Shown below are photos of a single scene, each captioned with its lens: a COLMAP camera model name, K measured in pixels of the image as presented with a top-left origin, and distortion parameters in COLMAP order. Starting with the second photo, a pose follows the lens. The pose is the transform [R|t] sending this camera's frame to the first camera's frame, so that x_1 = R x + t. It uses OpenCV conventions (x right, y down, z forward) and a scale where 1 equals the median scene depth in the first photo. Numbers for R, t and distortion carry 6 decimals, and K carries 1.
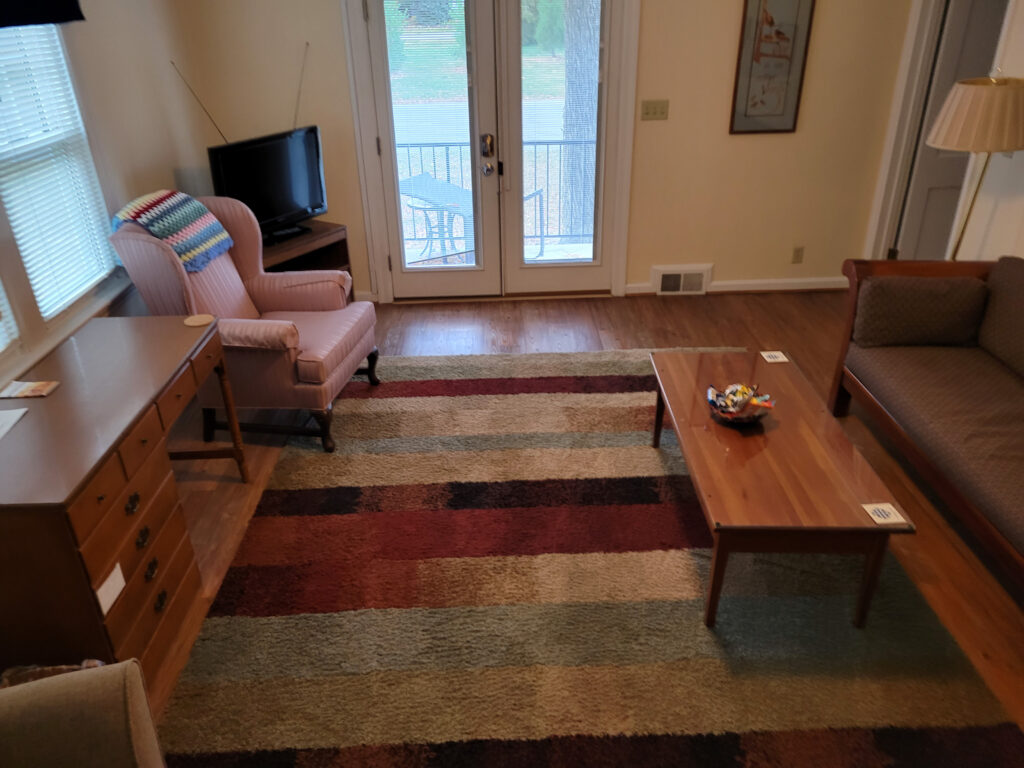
lens RADIAL K [[767.2, 0, 511.1], [0, 767.2, 382.0], [0, 0, 1]] dist [0.042759, -0.002610]
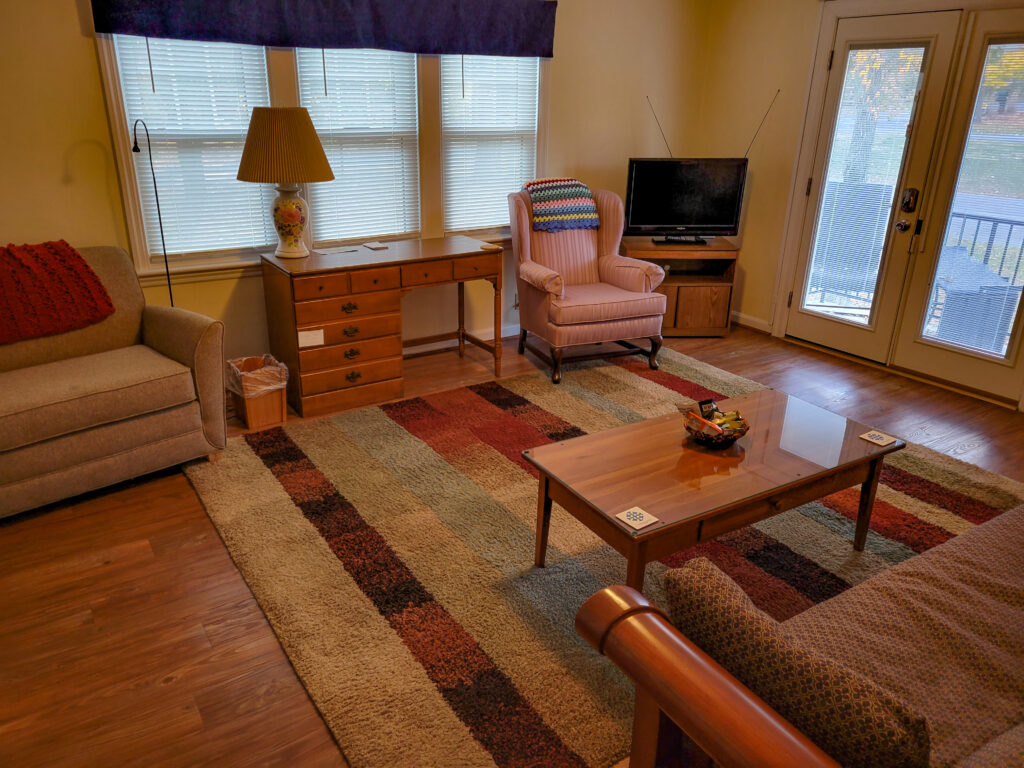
lens RADIAL K [[767.2, 0, 503.8], [0, 767.2, 385.1], [0, 0, 1]] dist [0.042759, -0.002610]
pose [[0.518339, 0.328827, -0.789428, 0.643553], [-0.409088, 0.905989, 0.108771, -0.008750], [0.750980, 0.266566, 0.604129, 0.154081]]
